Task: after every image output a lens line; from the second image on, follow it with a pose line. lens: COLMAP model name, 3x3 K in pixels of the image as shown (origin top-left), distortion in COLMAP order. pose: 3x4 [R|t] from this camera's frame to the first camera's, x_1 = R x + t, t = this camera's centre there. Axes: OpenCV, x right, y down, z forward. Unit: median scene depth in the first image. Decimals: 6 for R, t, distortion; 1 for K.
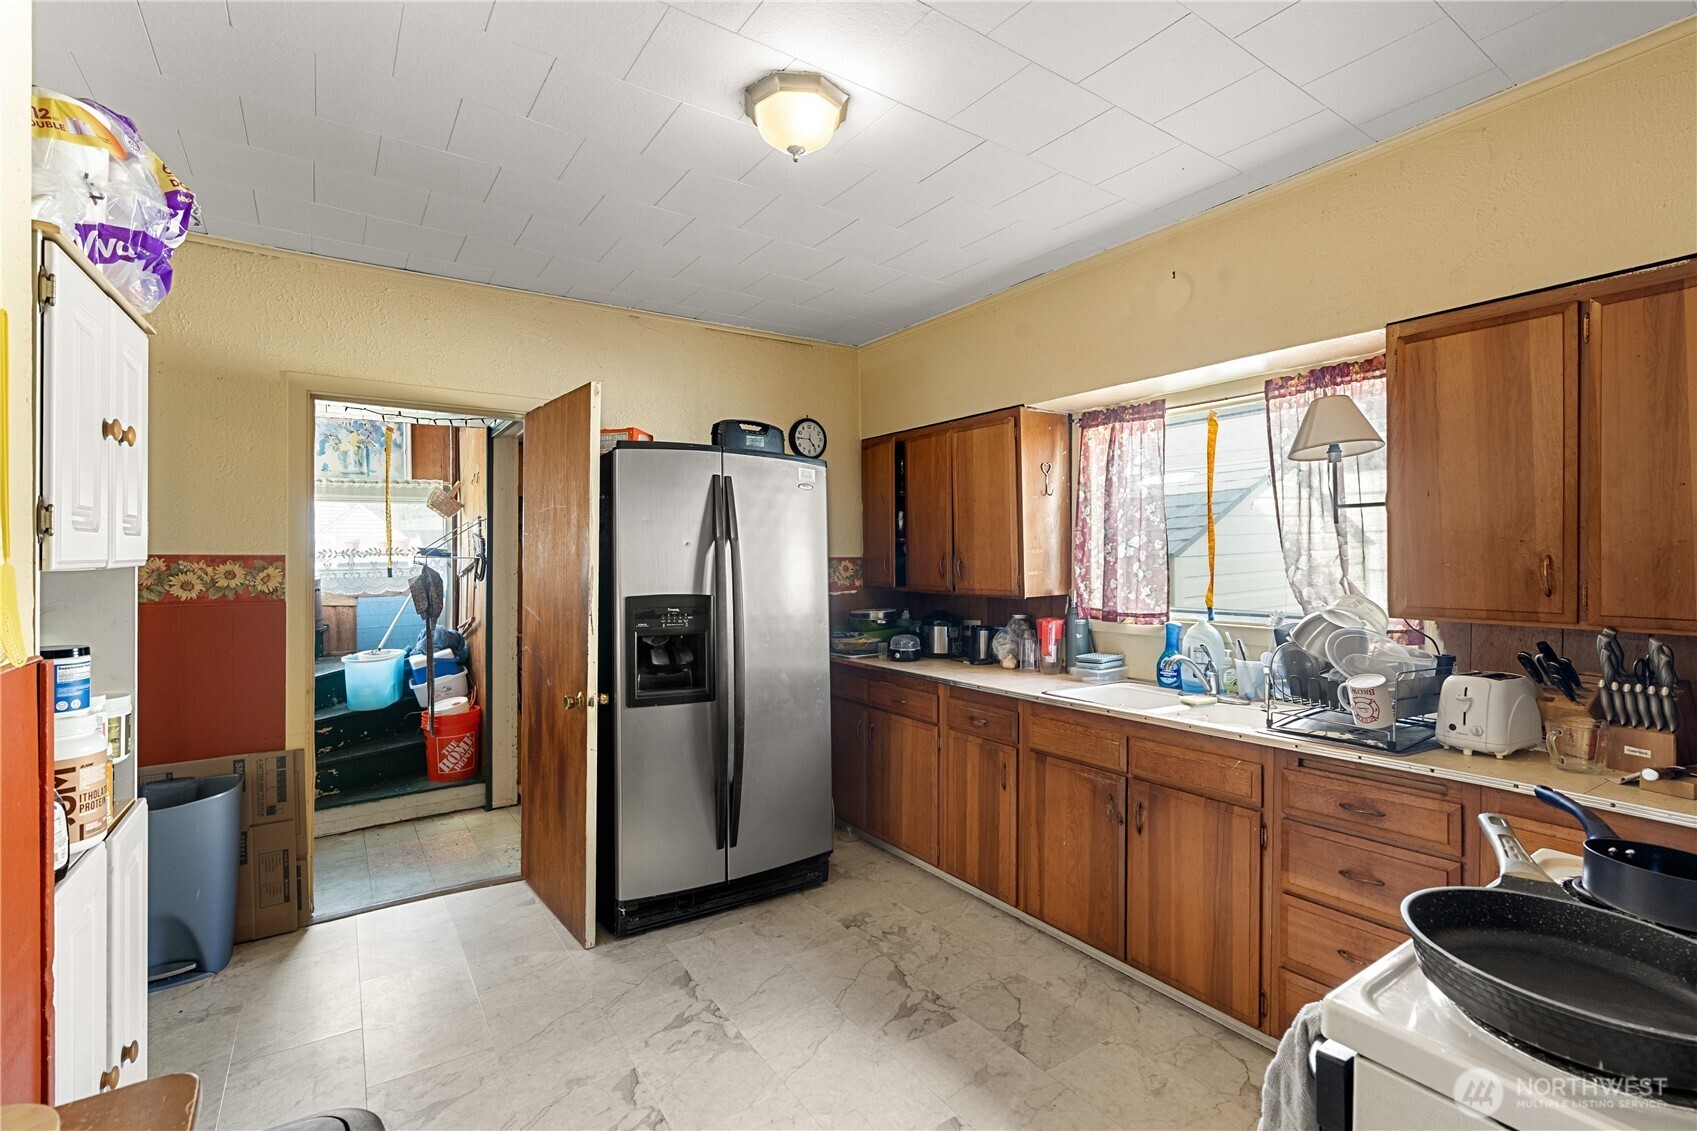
lens RADIAL K [[774.8, 0, 843.1], [0, 774.8, 568.0], [0, 0, 1]] dist [-0.001509, 0.000319]
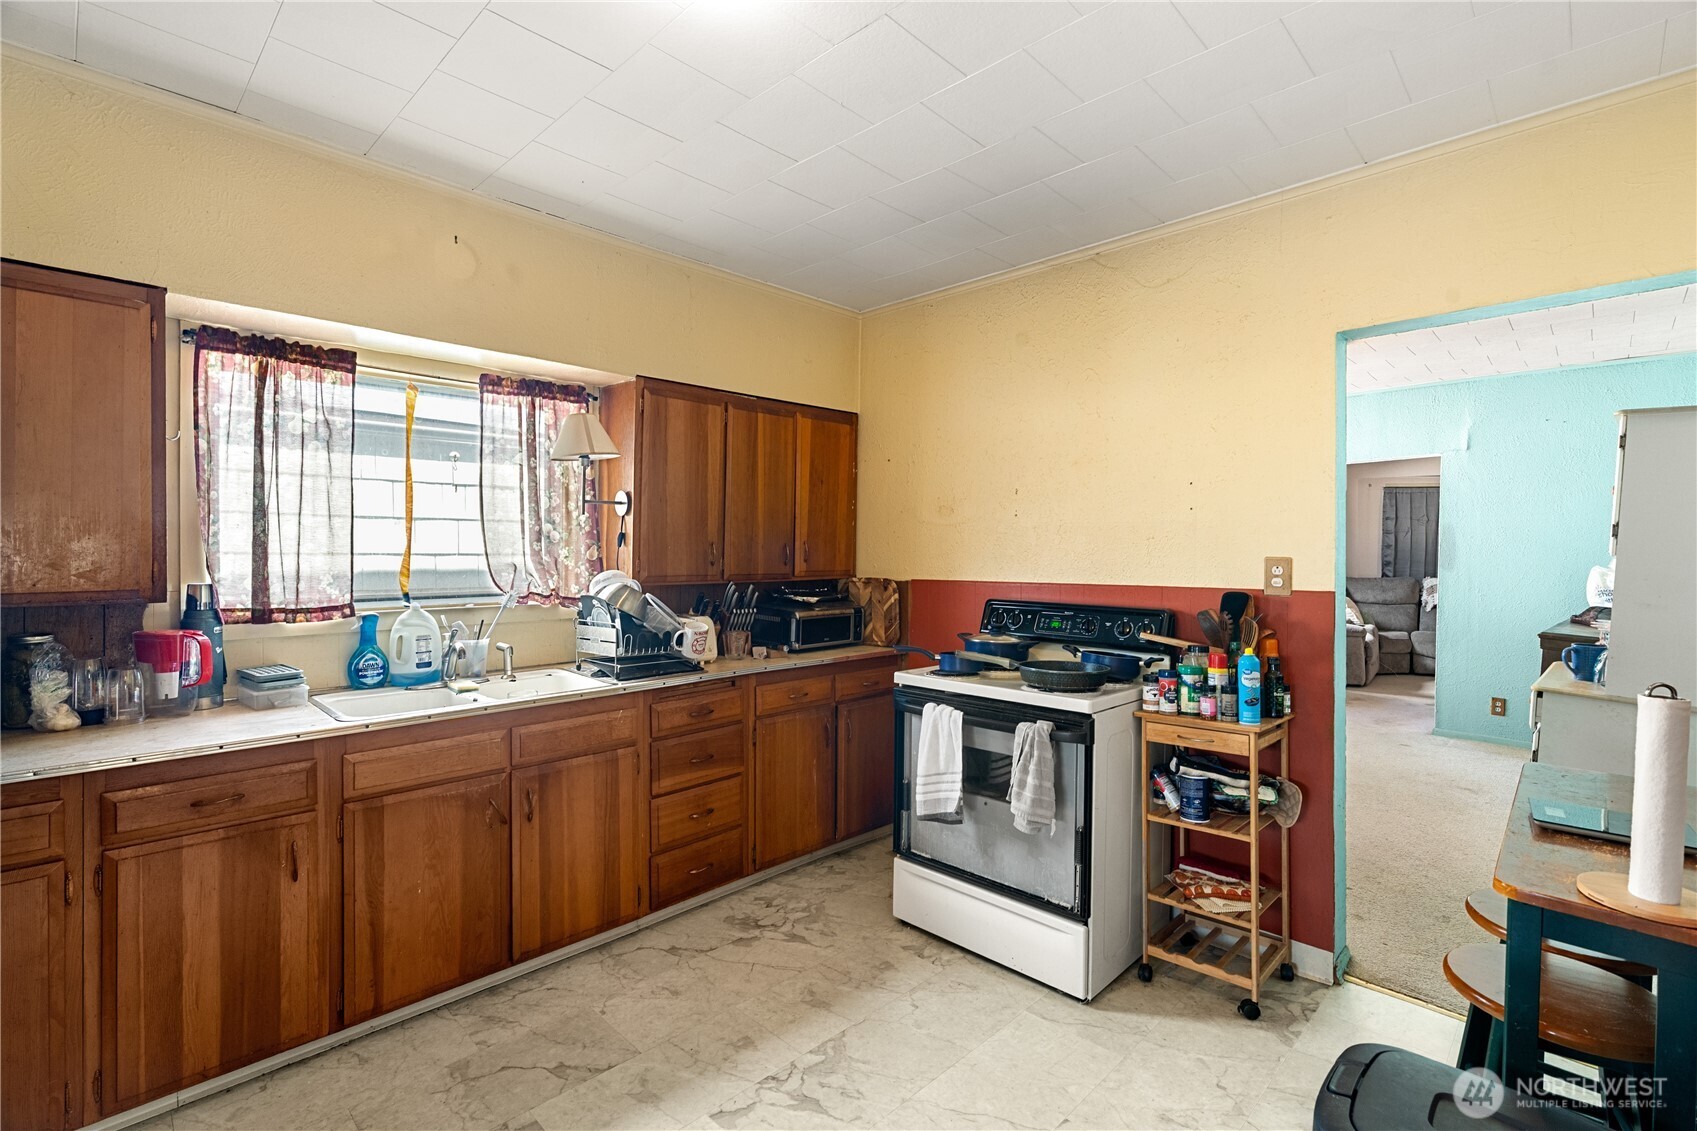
lens RADIAL K [[774.8, 0, 843.1], [0, 774.8, 557.8], [0, 0, 1]] dist [-0.001509, 0.000319]
pose [[-0.190393, -0.012412, 0.981630, -0.691640], [0.004769, 0.999897, 0.013567, -0.001855], [-0.981696, 0.007265, -0.190314, 0.842230]]
